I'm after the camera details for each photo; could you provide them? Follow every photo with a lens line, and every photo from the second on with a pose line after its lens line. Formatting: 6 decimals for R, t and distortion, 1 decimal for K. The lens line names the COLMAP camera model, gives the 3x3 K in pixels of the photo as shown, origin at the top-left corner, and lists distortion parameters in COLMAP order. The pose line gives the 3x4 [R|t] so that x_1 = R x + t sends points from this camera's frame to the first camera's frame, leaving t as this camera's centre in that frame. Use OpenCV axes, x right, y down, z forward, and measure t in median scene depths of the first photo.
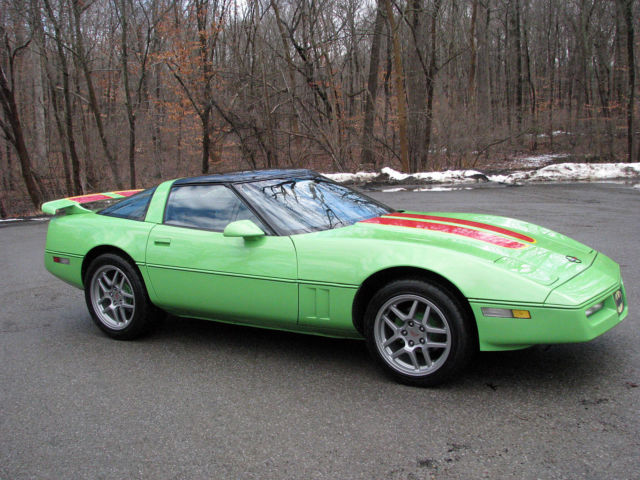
lens RADIAL K [[684.4, 0, 324.3], [0, 684.4, 238.4], [0, 0, 1]] dist [-0.211846, 0.308330]
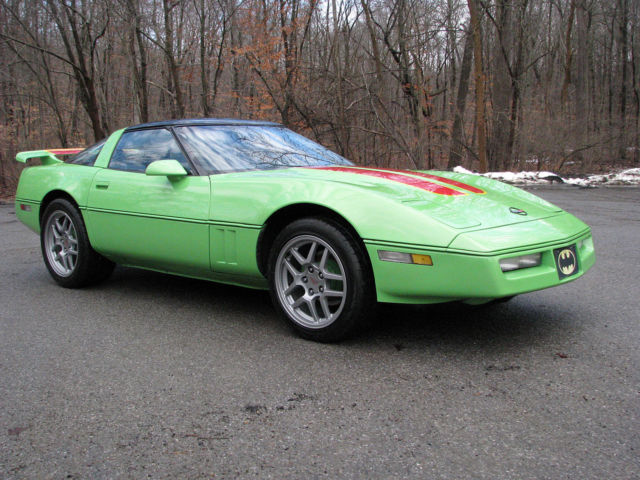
lens RADIAL K [[684.4, 0, 324.3], [0, 684.4, 238.4], [0, 0, 1]] dist [-0.211846, 0.308330]
pose [[0.988571, 0.047918, -0.142935, 0.243754], [-0.049495, 0.998746, -0.007491, 0.081960], [0.142397, 0.014480, 0.989704, 0.104227]]
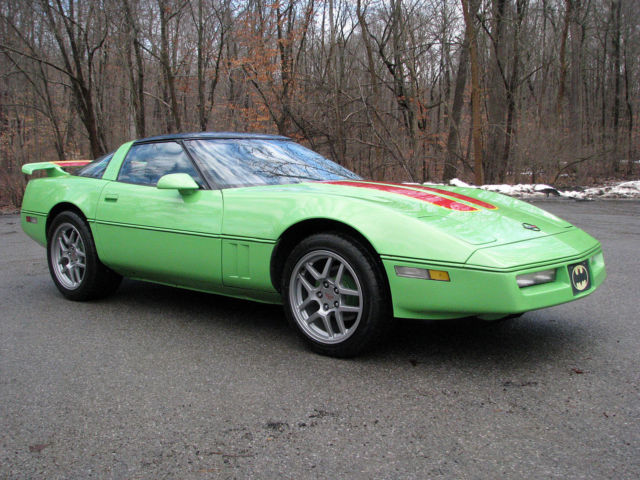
lens RADIAL K [[684.4, 0, 324.3], [0, 684.4, 238.4], [0, 0, 1]] dist [-0.211846, 0.308330]
pose [[0.989755, 0.049502, -0.133917, 0.217931], [-0.053226, 0.998285, -0.024370, 0.078585], [0.132481, 0.031248, 0.990693, 0.100096]]
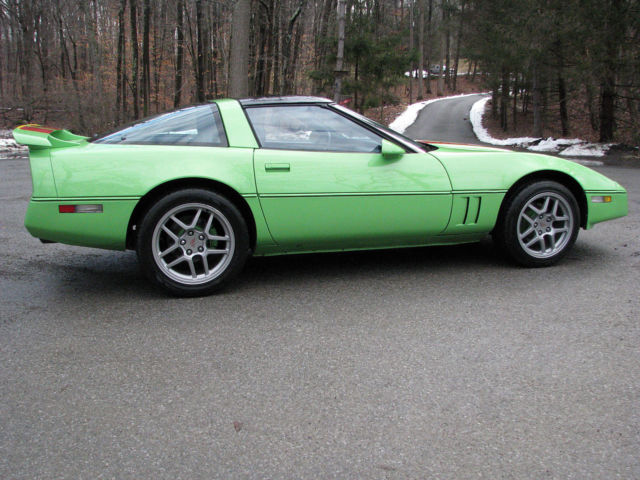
lens RADIAL K [[684.4, 0, 324.3], [0, 684.4, 238.4], [0, 0, 1]] dist [-0.211846, 0.308330]
pose [[0.674972, -0.098852, 0.731191, -0.950821], [0.076152, 0.995026, 0.064223, 0.049377], [-0.733903, 0.012333, 0.679143, 0.405320]]
